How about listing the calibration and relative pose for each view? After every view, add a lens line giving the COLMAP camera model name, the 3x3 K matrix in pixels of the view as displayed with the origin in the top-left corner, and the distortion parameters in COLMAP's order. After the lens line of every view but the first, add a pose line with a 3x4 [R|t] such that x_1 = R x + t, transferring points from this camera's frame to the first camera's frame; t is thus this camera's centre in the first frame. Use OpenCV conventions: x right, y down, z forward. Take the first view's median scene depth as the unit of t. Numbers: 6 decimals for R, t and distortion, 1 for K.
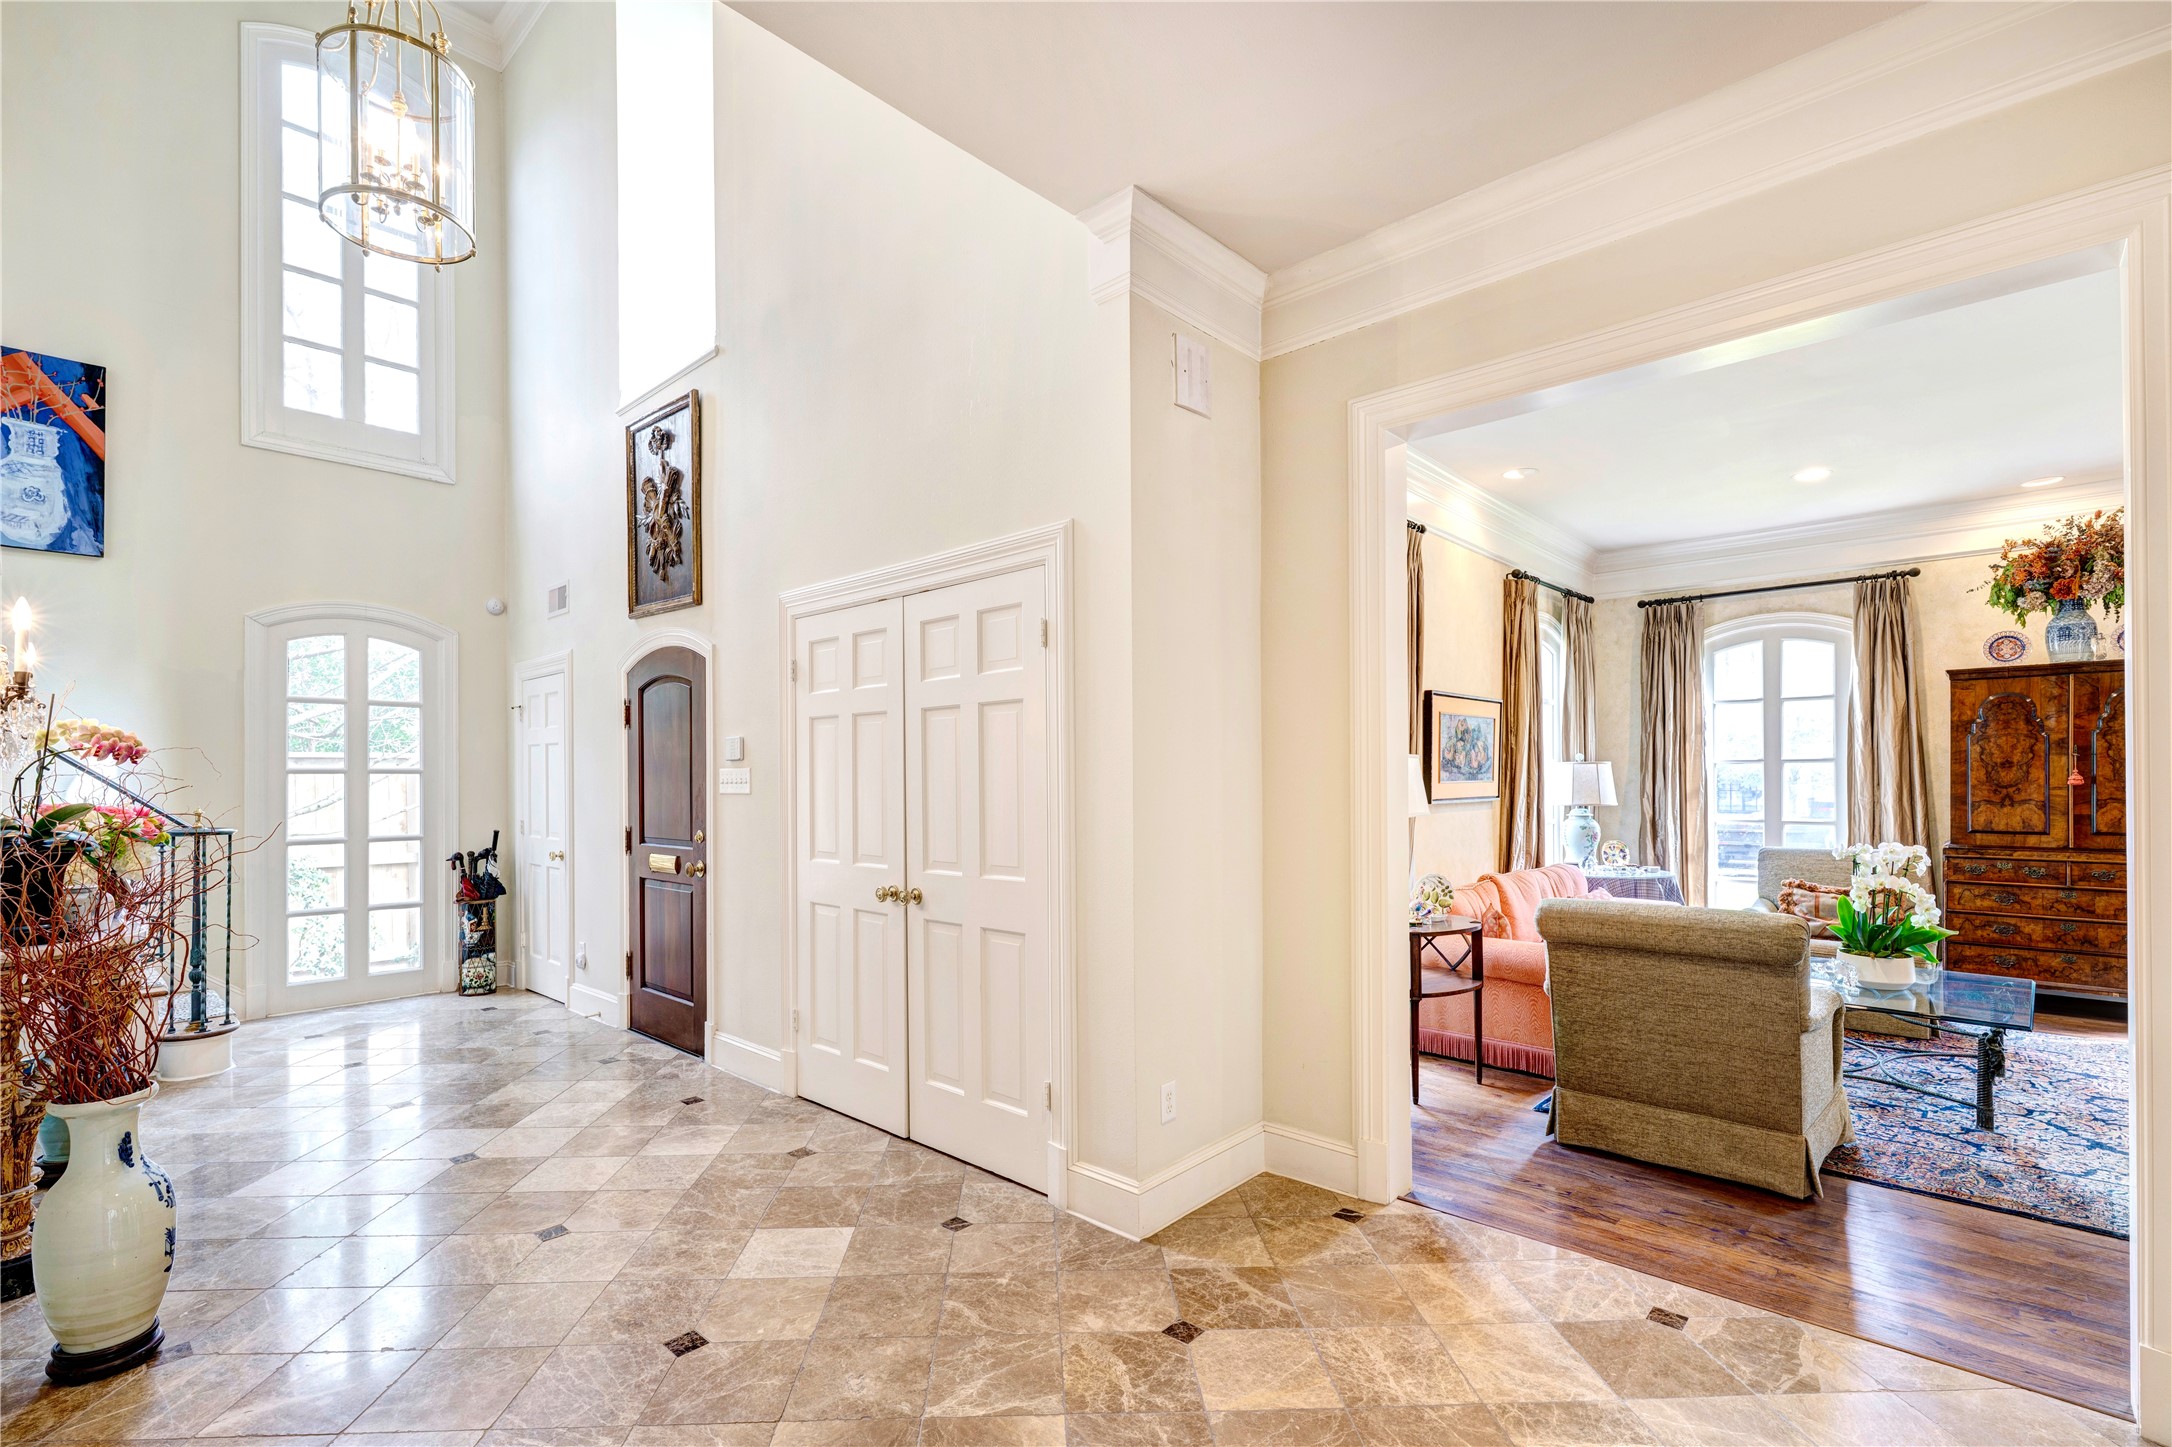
lens RADIAL K [[962.3, 0, 1076.7], [0, 962.3, 774.6], [0, 0, 1]] dist [-0.001124, 0.000012]
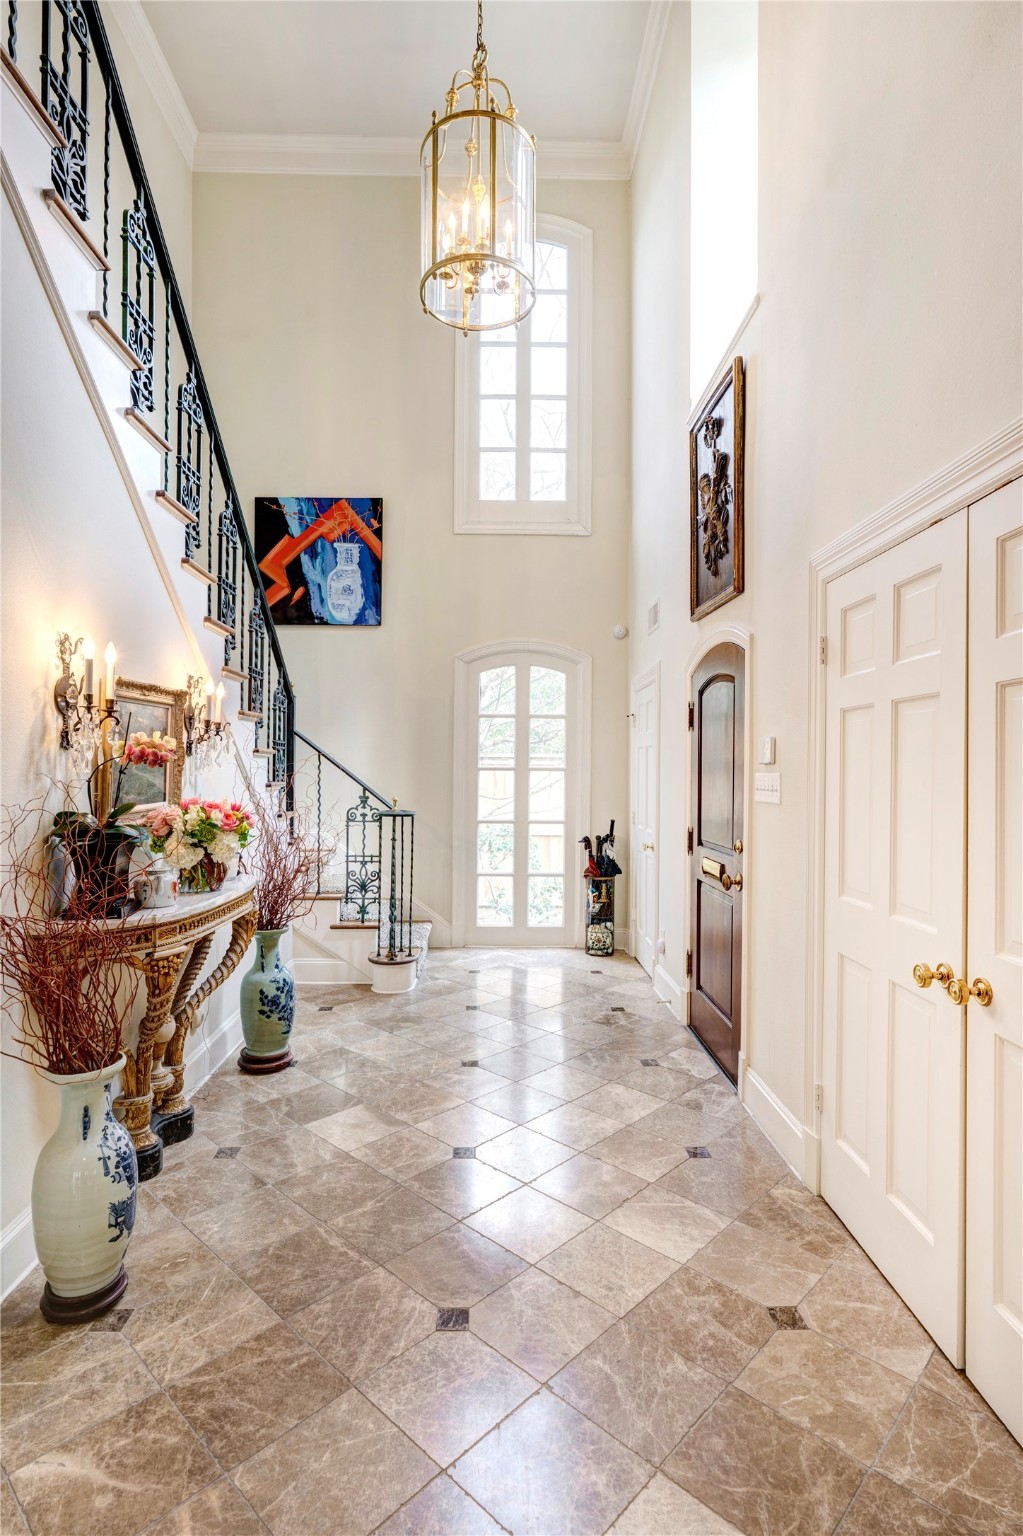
lens RADIAL K [[747.7, 0, 504.5], [0, 747.7, 770.4], [0, 0, 1]] dist [-0.001310, -0.000149]
pose [[0.675211, 0.013266, -0.737506, -0.017790], [-0.011629, 0.999905, 0.007340, -0.010255], [0.737533, 0.003620, 0.675301, 0.342512]]
